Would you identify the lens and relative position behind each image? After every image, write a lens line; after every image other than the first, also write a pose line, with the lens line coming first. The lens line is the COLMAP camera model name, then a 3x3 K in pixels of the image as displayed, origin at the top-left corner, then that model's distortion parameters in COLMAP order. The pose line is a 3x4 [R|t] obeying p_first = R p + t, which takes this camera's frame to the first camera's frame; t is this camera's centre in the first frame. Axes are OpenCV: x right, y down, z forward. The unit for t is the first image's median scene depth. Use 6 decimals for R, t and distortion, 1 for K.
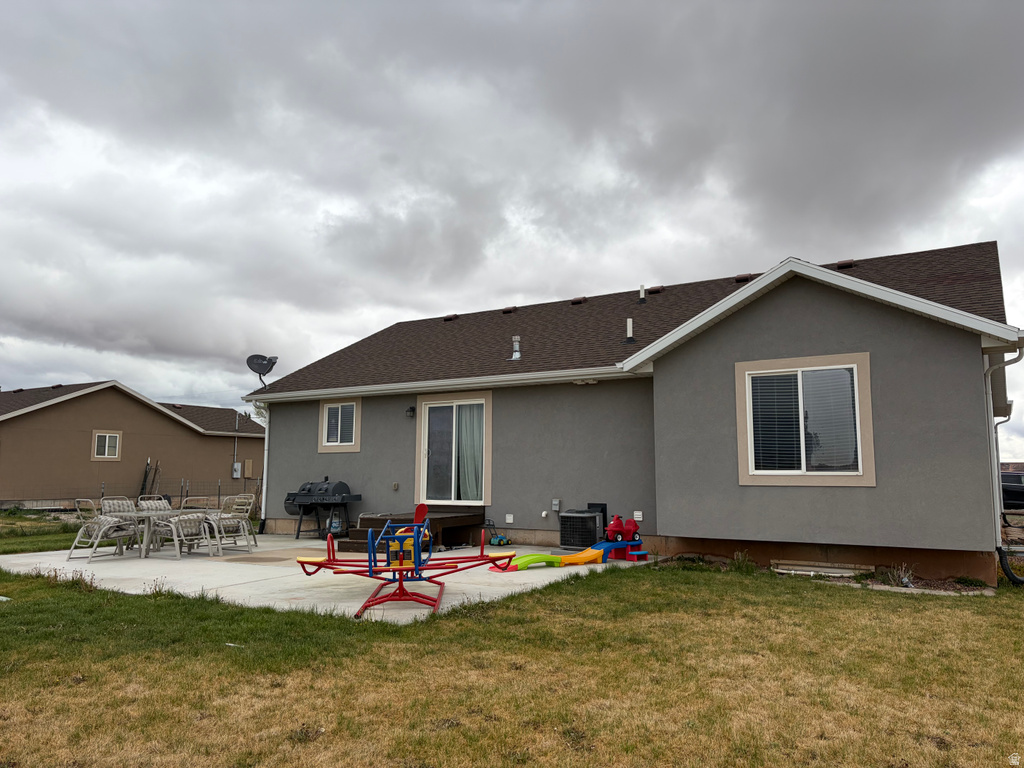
lens RADIAL K [[784.3, 0, 512.0], [0, 784.3, 384.0], [0, 0, 1]] dist [0.014396, -0.001611]
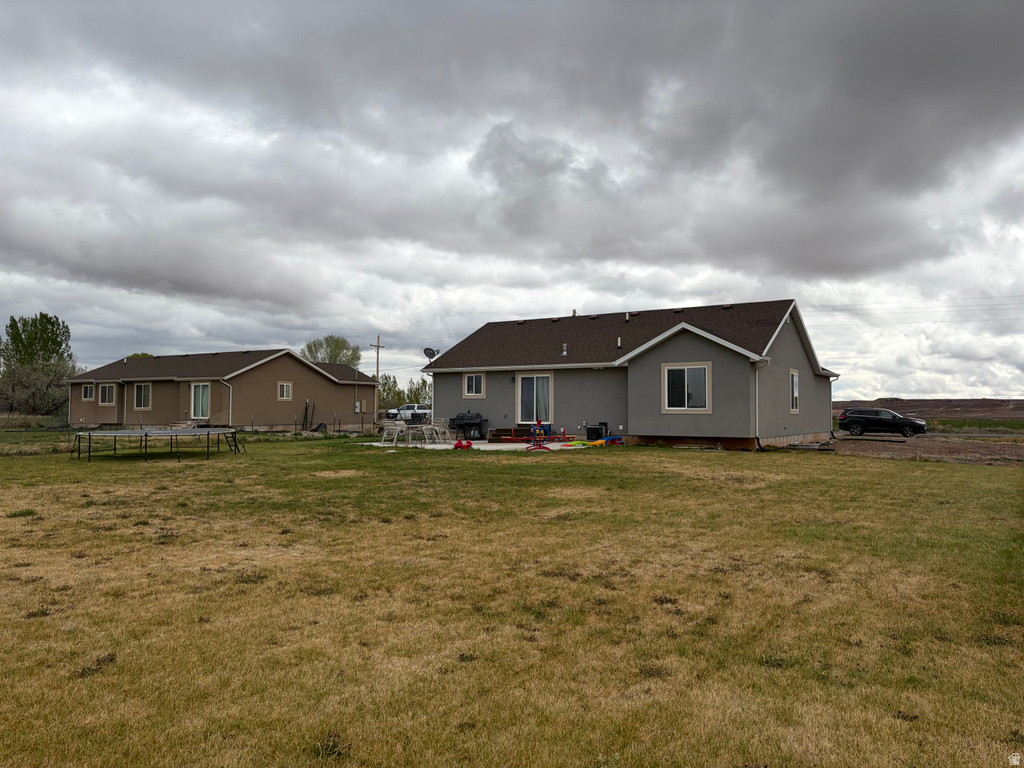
lens RADIAL K [[765.3, 0, 512.0], [0, 765.3, 384.0], [0, 0, 1]] dist [-0.005024, -0.004605]
pose [[0.999983, 0.001190, -0.005748, -0.123489], [-0.000733, 0.996888, 0.078829, -0.114677], [0.005824, -0.078824, 0.996872, -1.039978]]
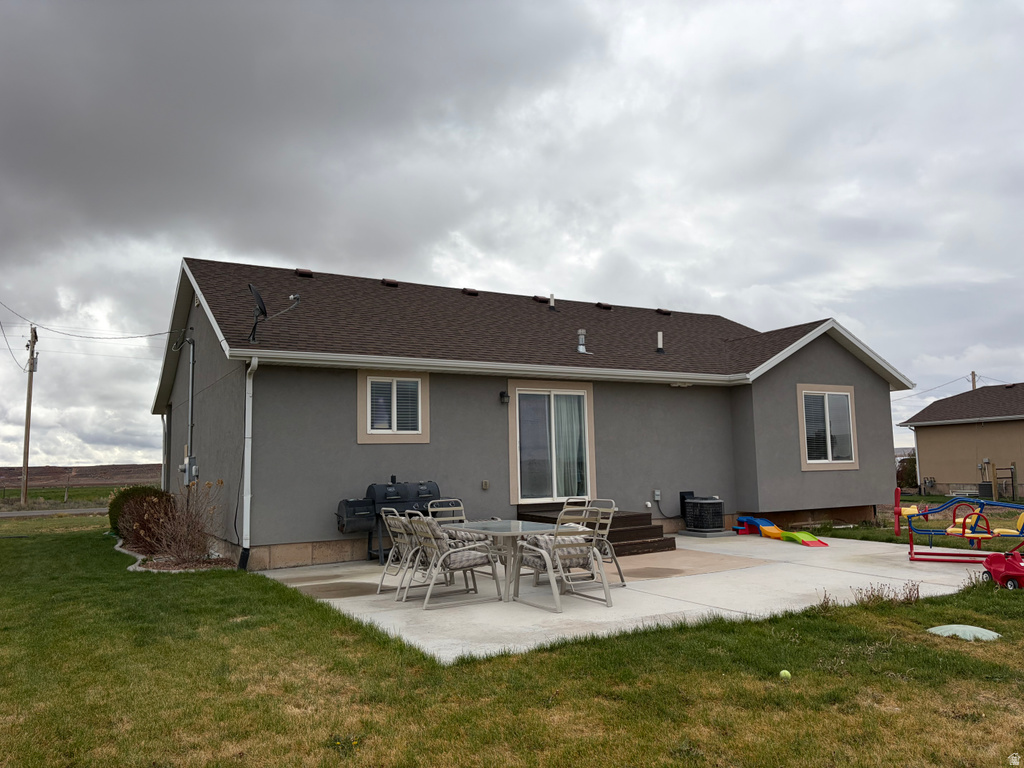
lens RADIAL K [[765.3, 0, 512.0], [0, 765.3, 384.0], [0, 0, 1]] dist [-0.005024, -0.004605]
pose [[0.473439, 0.086267, 0.876592, -0.887480], [-0.078618, 0.995359, -0.055494, 0.068891], [-0.877311, -0.042642, 0.478024, 0.613952]]
